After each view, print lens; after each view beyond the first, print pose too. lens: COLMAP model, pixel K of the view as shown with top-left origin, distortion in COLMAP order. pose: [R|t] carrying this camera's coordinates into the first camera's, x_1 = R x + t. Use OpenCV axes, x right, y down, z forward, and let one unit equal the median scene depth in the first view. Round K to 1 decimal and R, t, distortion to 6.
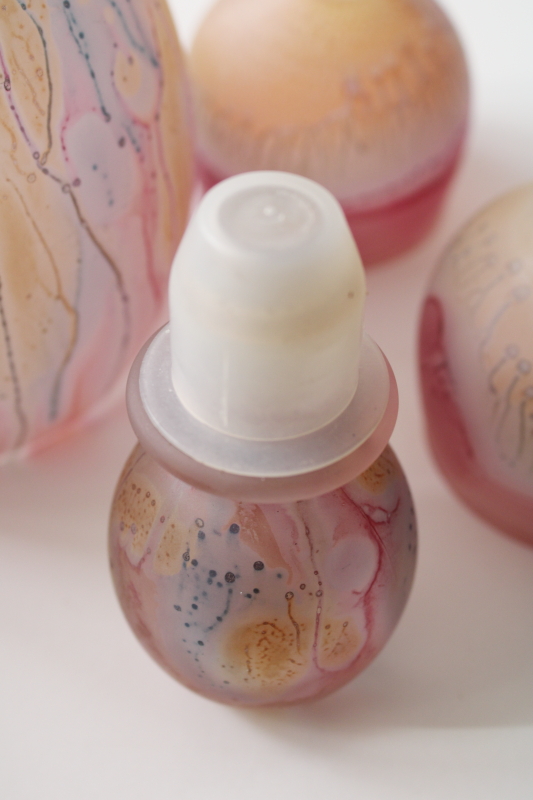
lens RADIAL K [[1508.7, 0, 266.5], [0, 1508.7, 400.0], [0, 0, 1]] dist [0.011232, 0.053846]
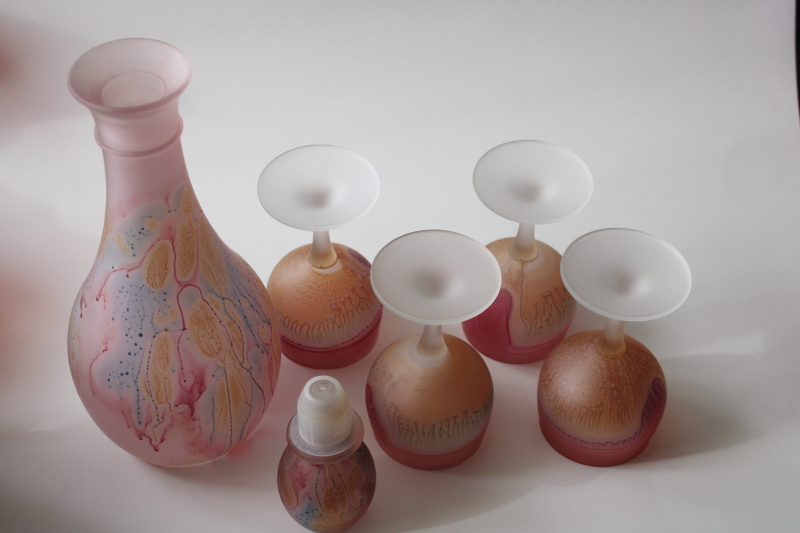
lens RADIAL K [[1322.1, 0, 400.0], [0, 1322.1, 266.5], [0, 0, 1]] dist [-0.008263, -0.030339]
pose [[0.991248, -0.097228, 0.089294, -0.038659], [0.104741, 0.990970, -0.083713, -0.083400], [-0.080349, 0.092333, 0.992481, -1.736121]]
